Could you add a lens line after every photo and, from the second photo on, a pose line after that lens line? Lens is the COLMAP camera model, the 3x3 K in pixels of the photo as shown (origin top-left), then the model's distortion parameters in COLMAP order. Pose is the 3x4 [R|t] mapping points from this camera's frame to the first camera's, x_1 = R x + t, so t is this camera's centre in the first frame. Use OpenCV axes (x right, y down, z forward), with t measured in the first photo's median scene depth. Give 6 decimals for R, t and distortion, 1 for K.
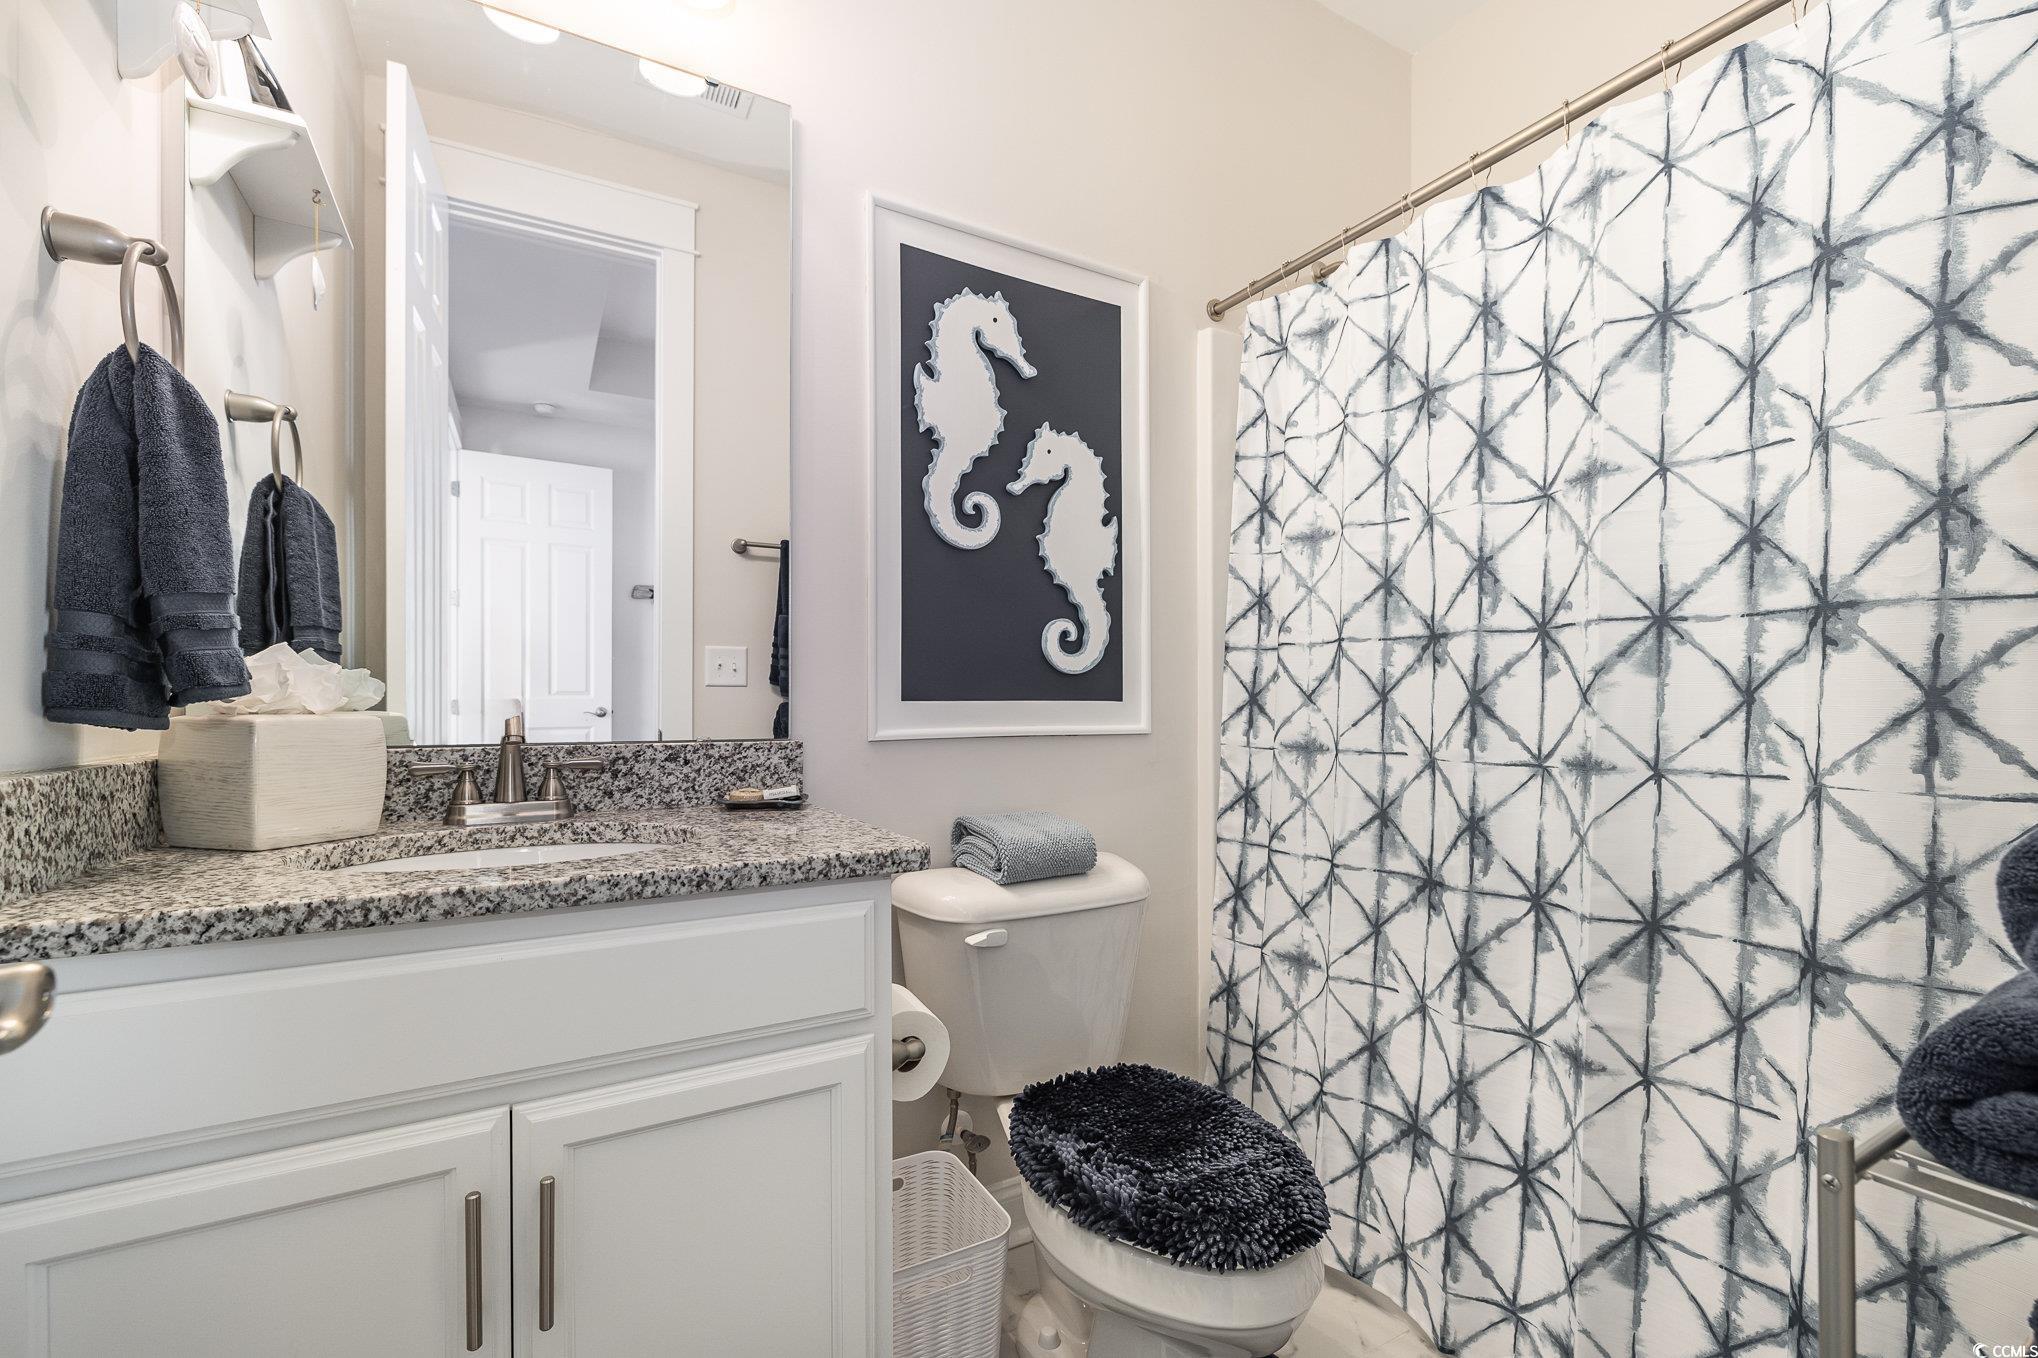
lens RADIAL K [[866.1, 0, 1027.8], [0, 866.1, 689.1], [0, 0, 1]] dist [-0.003206, -0.000264]
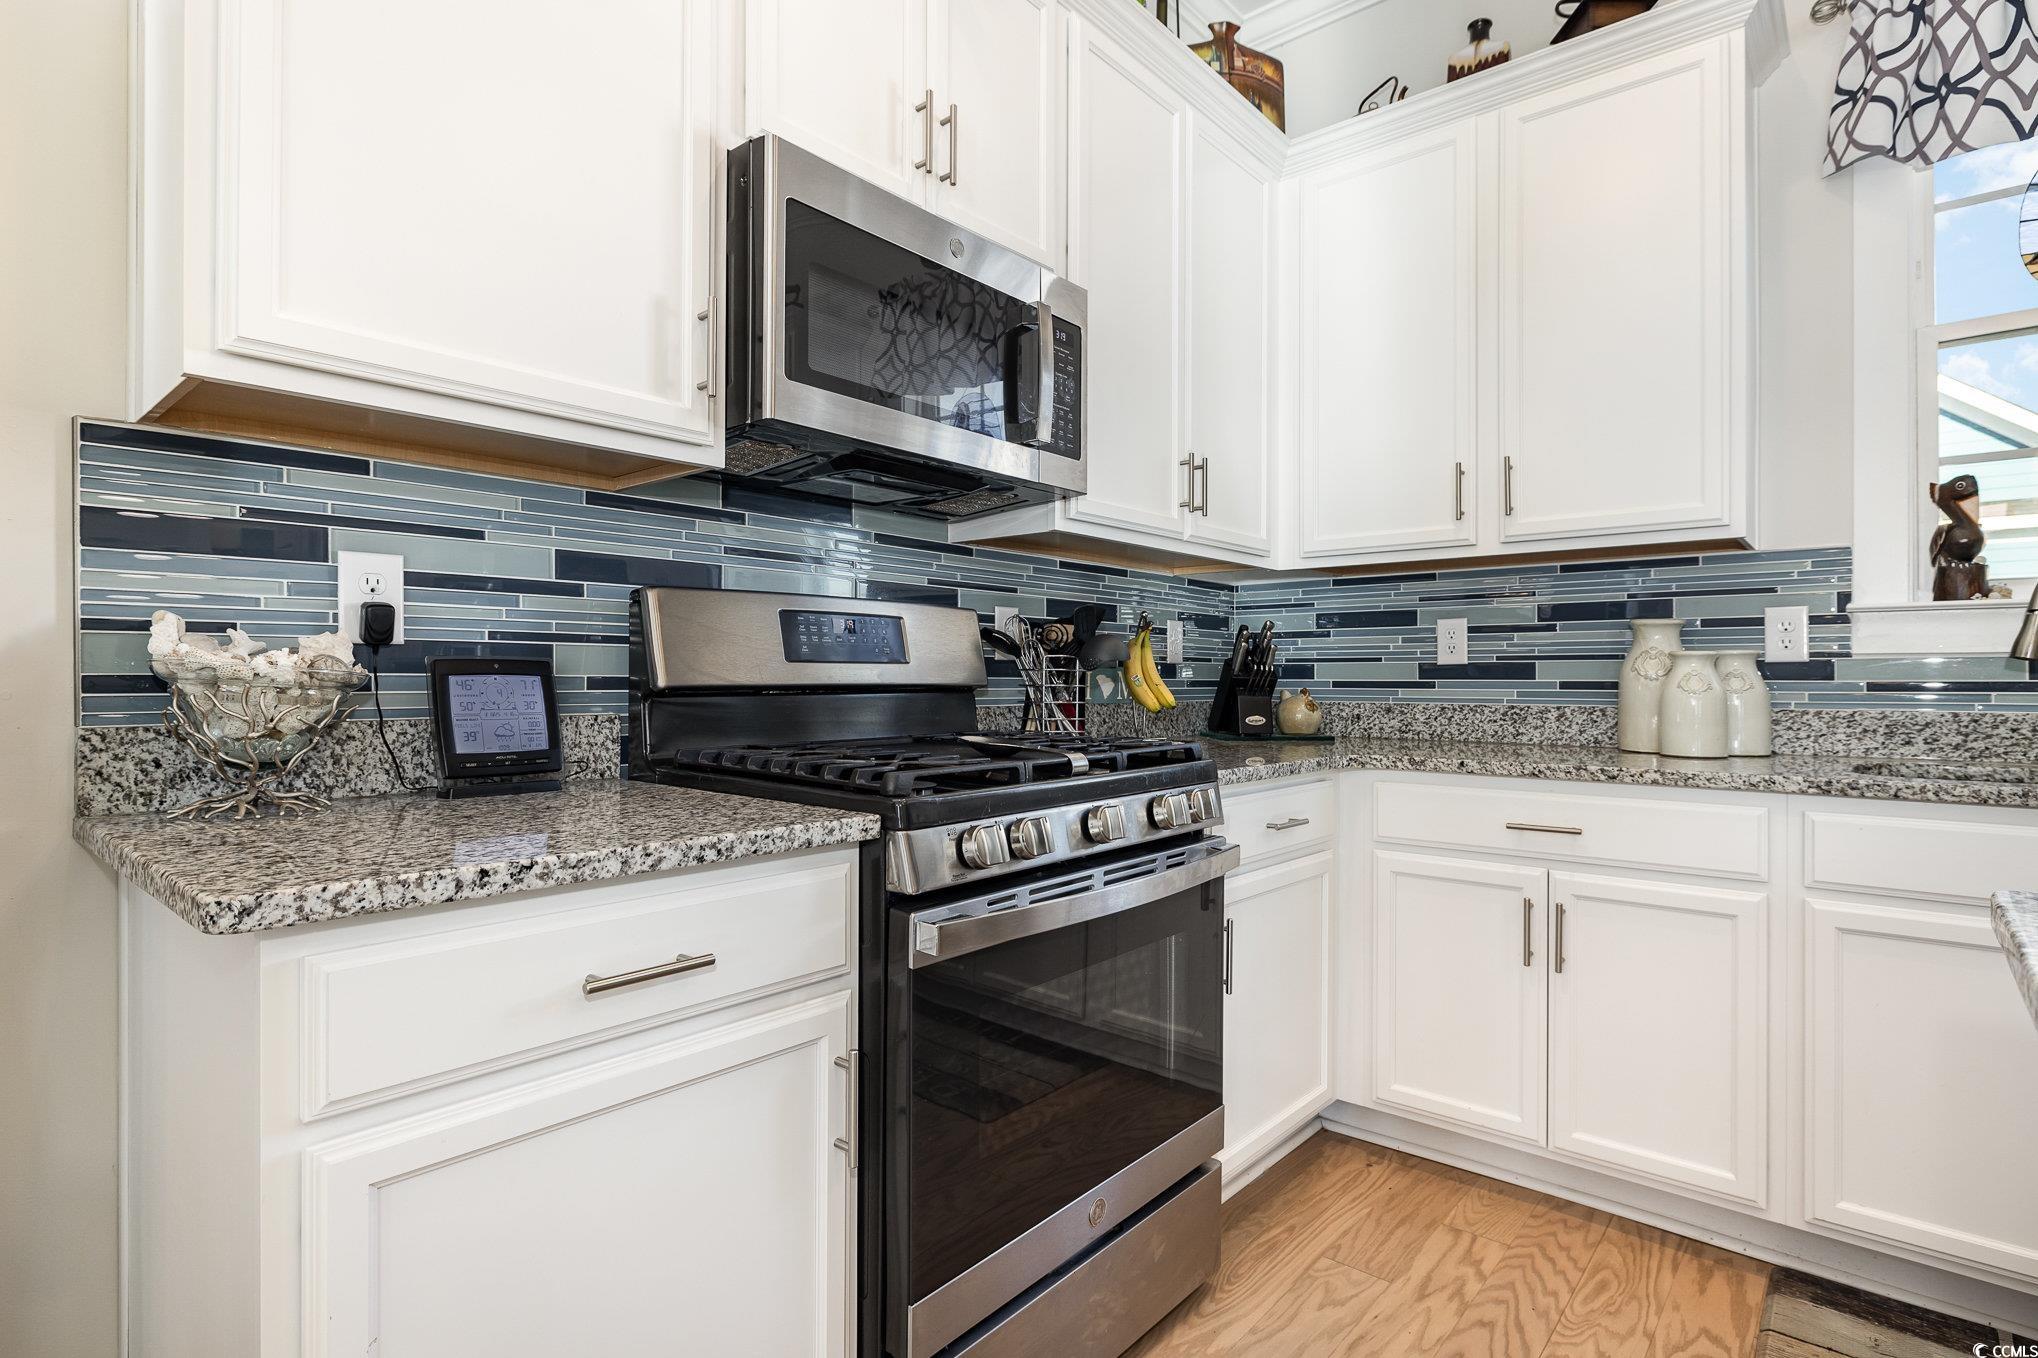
lens RADIAL K [[1028.2, 0, 1010.8], [0, 1028.2, 682.3], [0, 0, 1]] dist [-0.001907, -0.001944]
pose [[0.334655, -0.003459, -0.942334, 1.347862], [-0.000487, 0.999992, -0.003844, 0.038397], [0.942340, 0.001745, 0.334651, -1.094486]]
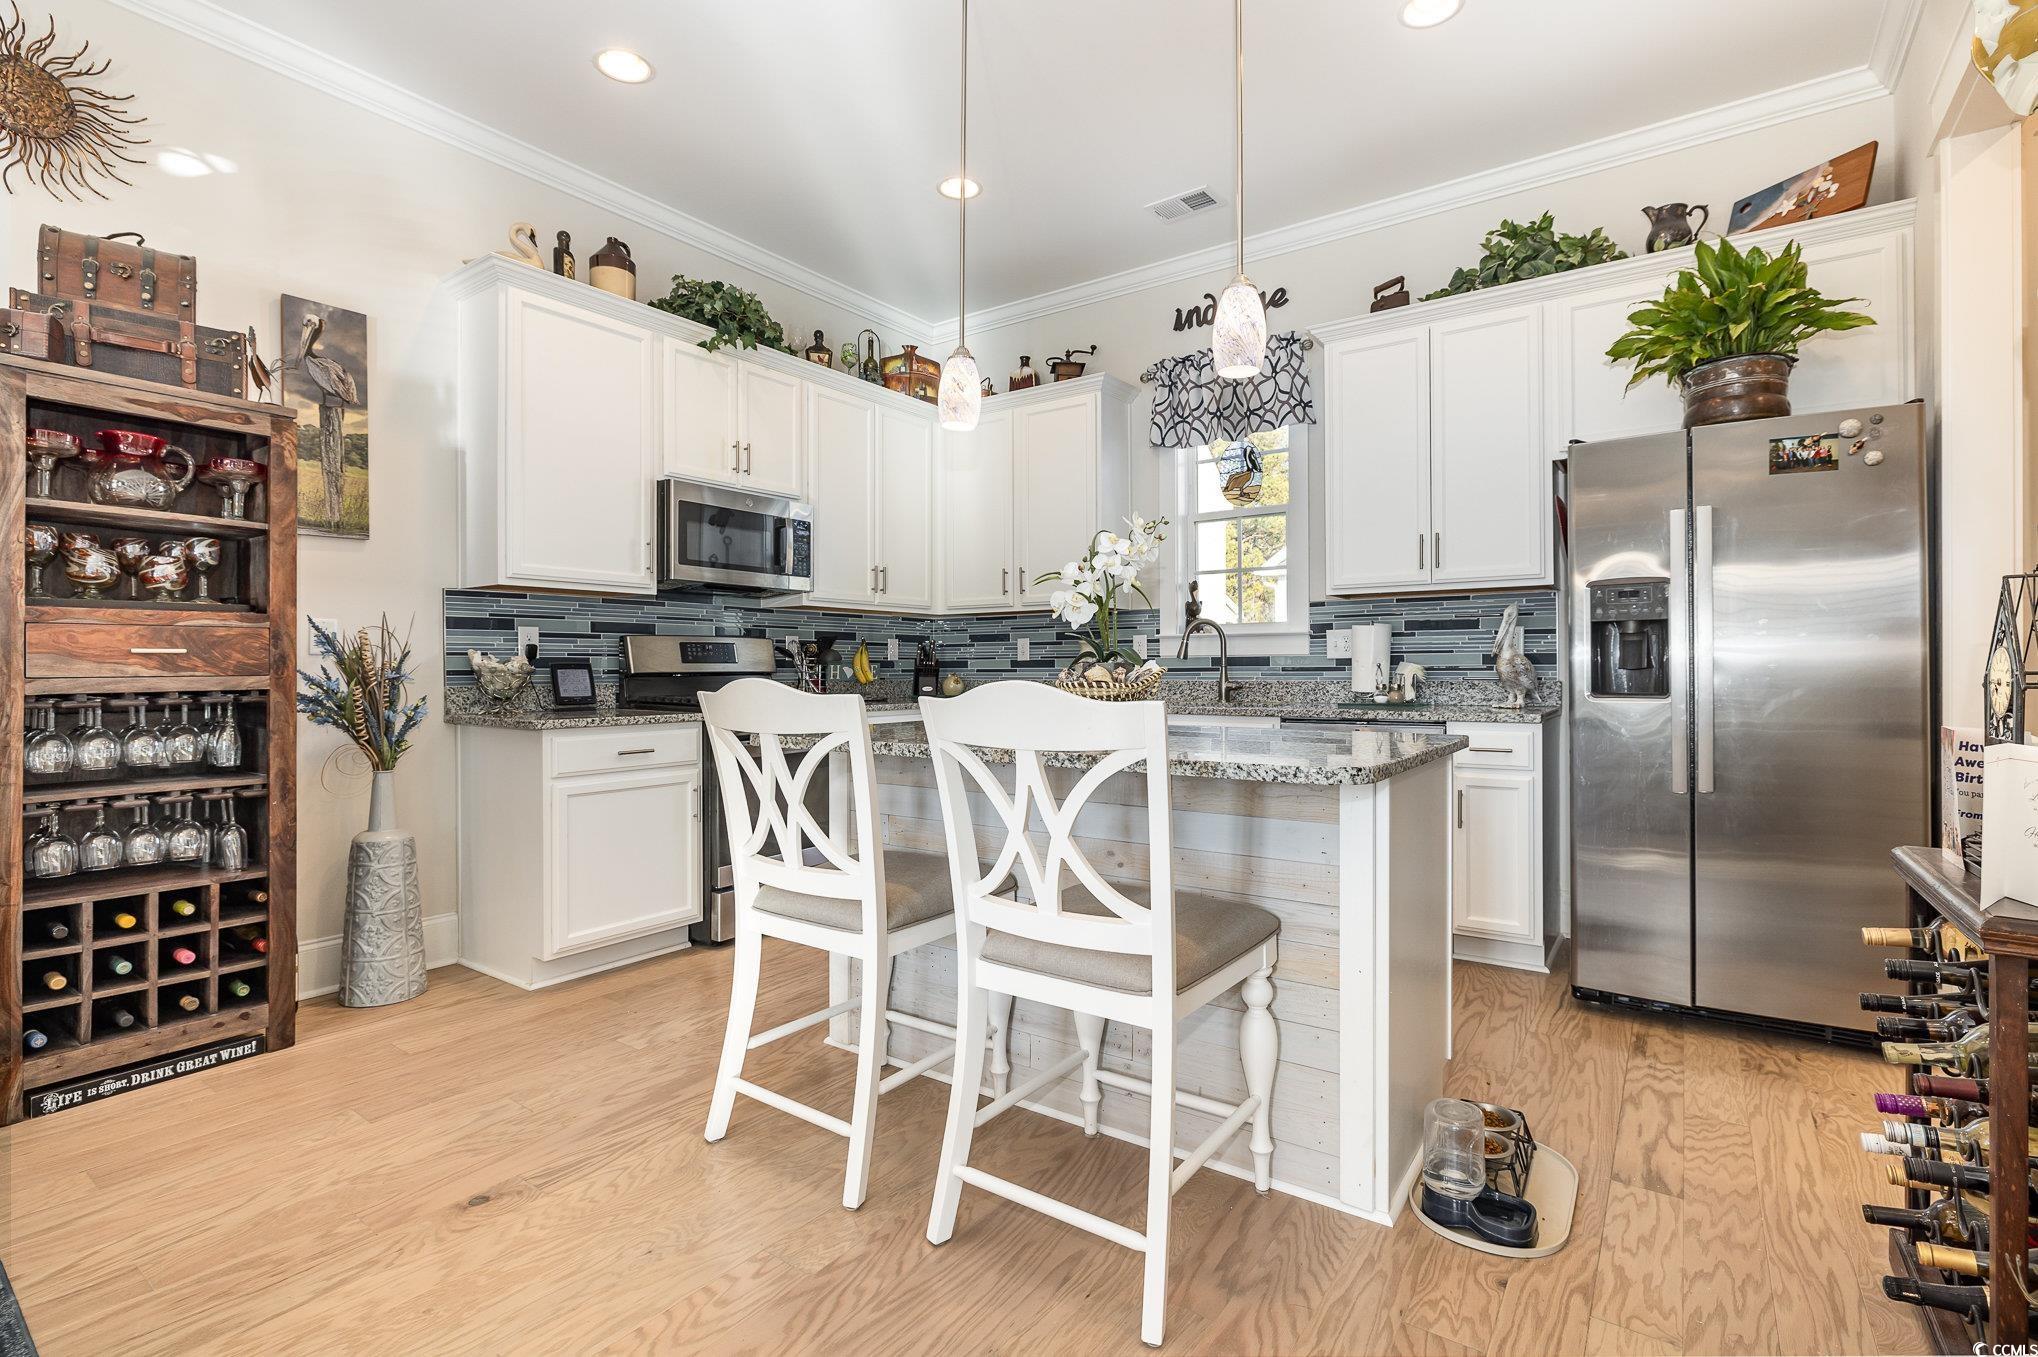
lens RADIAL K [[941.2, 0, 1022.3], [0, 941.2, 668.8], [0, 0, 1]] dist [-0.010963, 0.000409]
pose [[0.425569, -0.008494, -0.904886, 4.465432], [0.006750, 0.999958, -0.006212, 0.061229], [0.904901, -0.003464, 0.425609, -1.307406]]
